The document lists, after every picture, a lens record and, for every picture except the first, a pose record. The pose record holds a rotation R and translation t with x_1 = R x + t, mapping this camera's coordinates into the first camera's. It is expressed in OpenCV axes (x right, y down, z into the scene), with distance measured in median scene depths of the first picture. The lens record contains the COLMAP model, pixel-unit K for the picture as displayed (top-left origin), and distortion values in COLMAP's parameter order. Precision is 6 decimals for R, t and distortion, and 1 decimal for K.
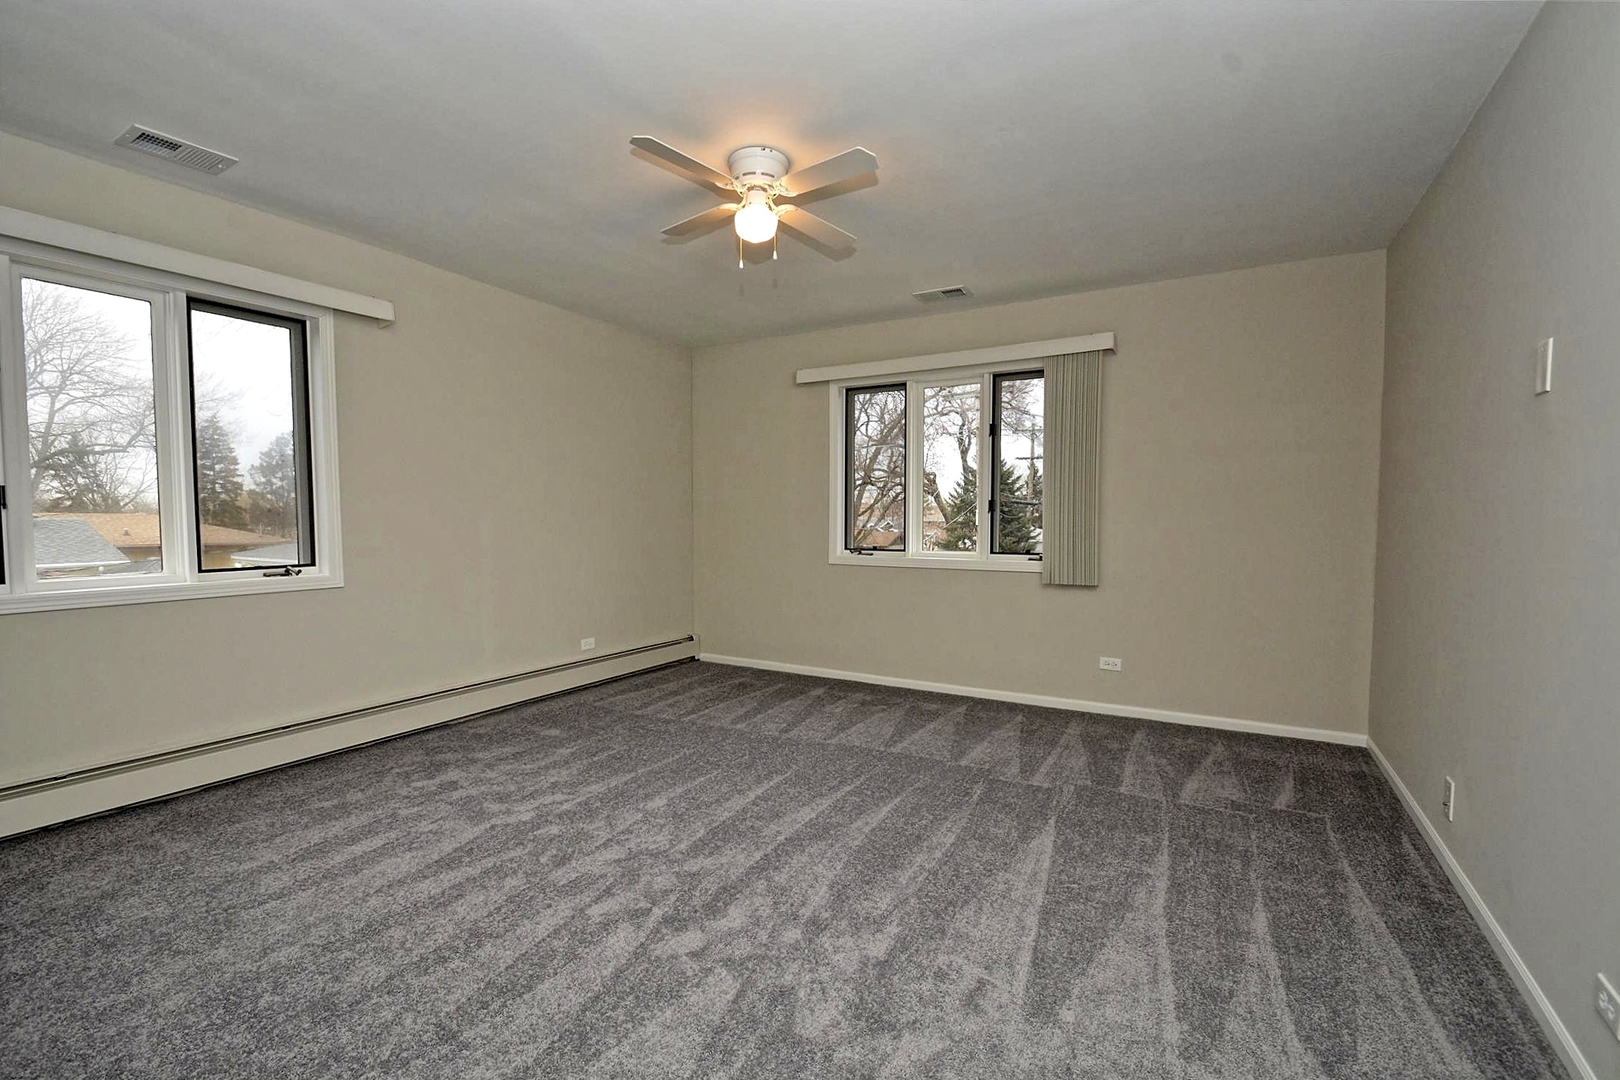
lens RADIAL K [[715.9, 0, 811.7], [0, 715.9, 546.8], [0, 0, 1]] dist [0.000937, -0.008577]
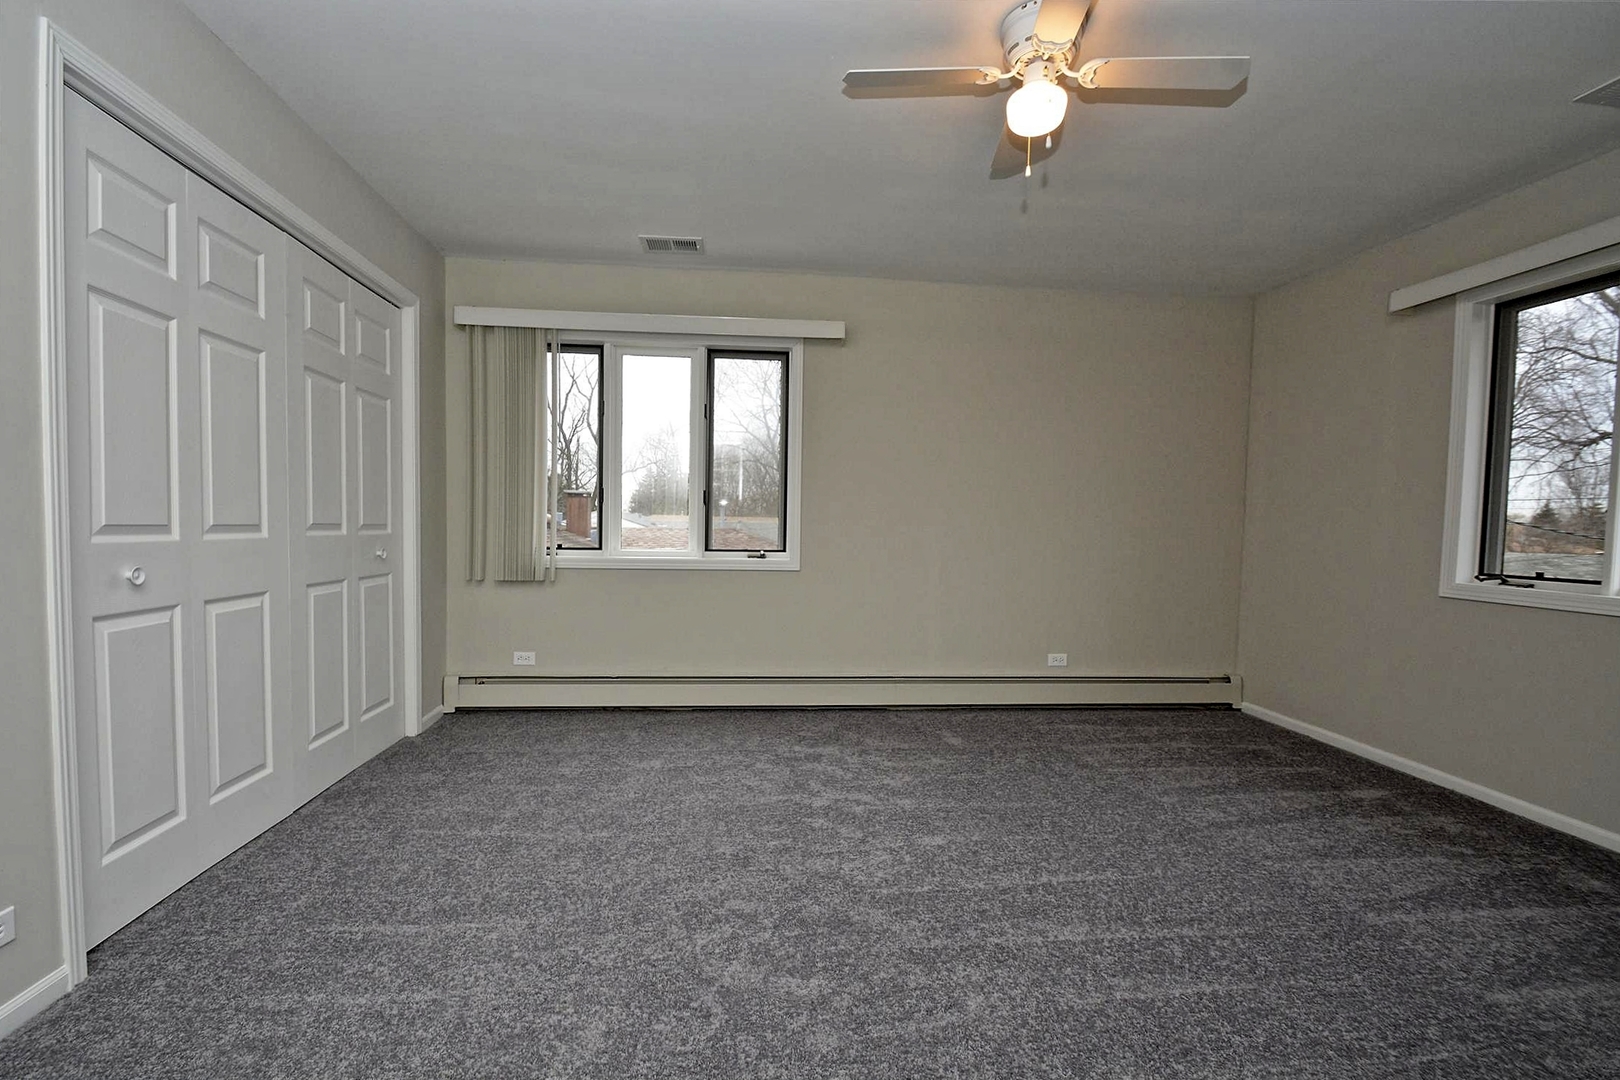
lens RADIAL K [[715.9, 0, 752.4], [0, 715.9, 555.4], [0, 0, 1]] dist [0.000937, -0.008577]
pose [[0.572819, 0.049104, -0.818210, 0.251416], [-0.050866, 0.998410, 0.024308, 0.004720], [0.818102, 0.027695, 0.574405, 0.231317]]
